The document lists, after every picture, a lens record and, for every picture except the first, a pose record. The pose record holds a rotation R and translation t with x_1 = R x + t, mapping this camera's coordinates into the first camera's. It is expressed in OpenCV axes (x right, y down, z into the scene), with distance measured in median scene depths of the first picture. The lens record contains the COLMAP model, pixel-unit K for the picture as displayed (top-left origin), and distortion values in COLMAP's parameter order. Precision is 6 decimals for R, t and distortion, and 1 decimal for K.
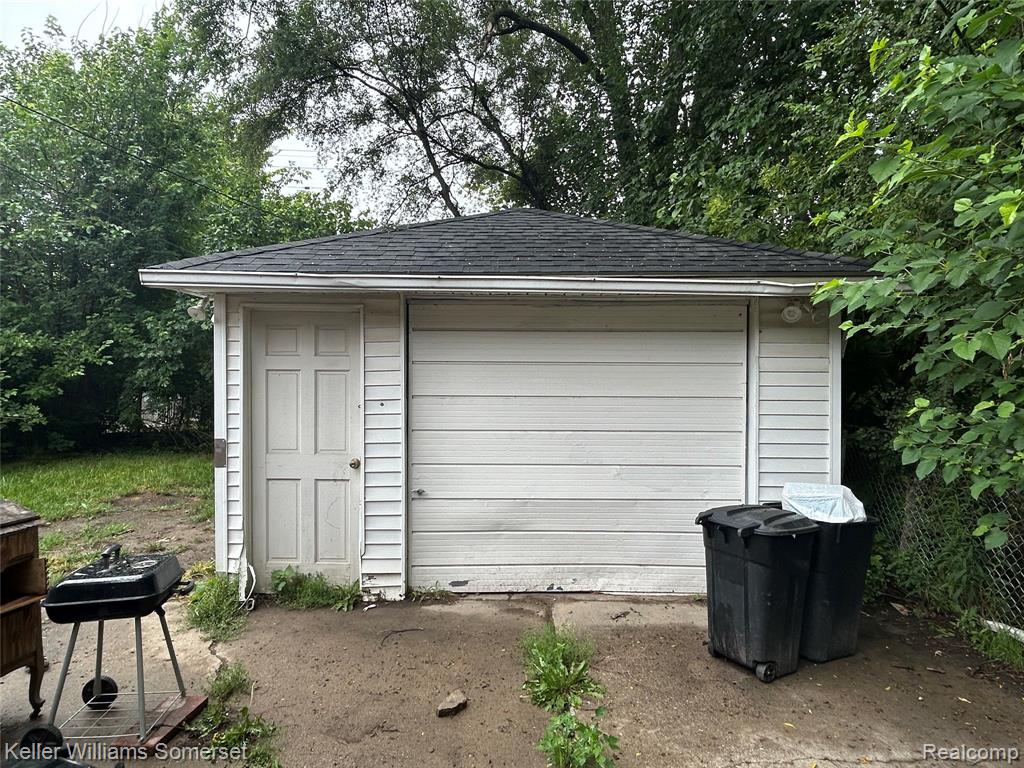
lens RADIAL K [[623.8, 0, 513.3], [0, 623.8, 393.3], [0, 0, 1]] dist [0.000163, -0.003232]
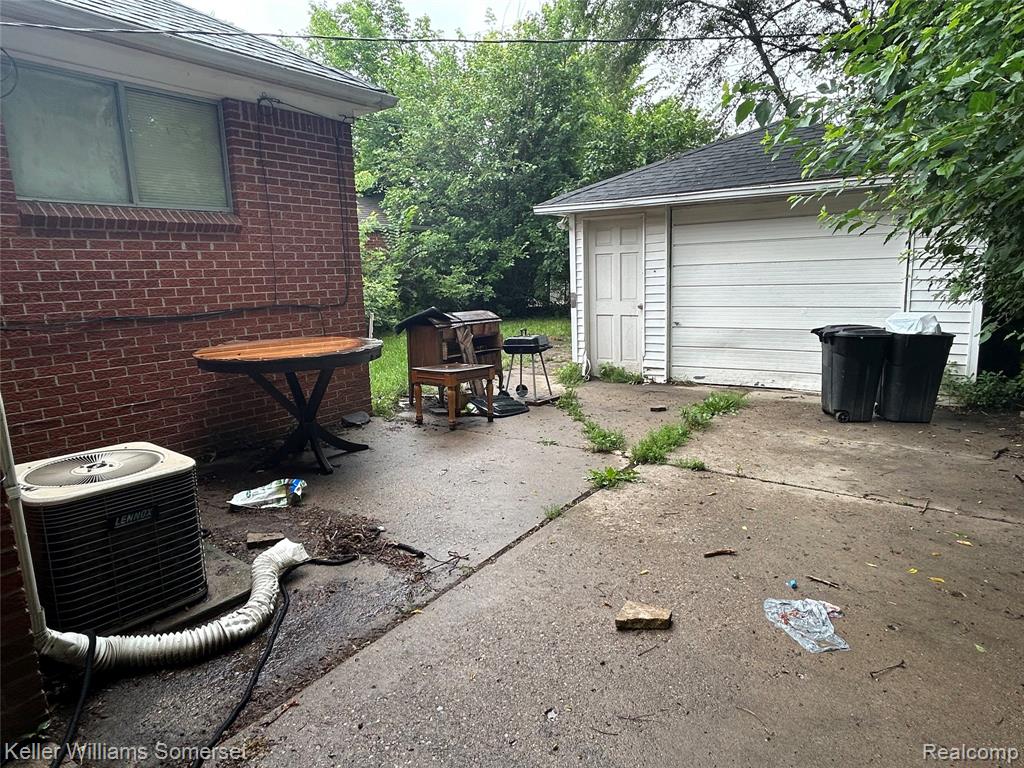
lens RADIAL K [[623.8, 0, 506.5], [0, 623.8, 383.7], [0, 0, 1]] dist [0.000163, -0.003232]
pose [[0.814066, 0.066966, -0.576899, 0.177569], [0.027238, 0.987835, 0.153103, 0.019171], [0.580133, -0.140349, 0.802339, -0.250839]]
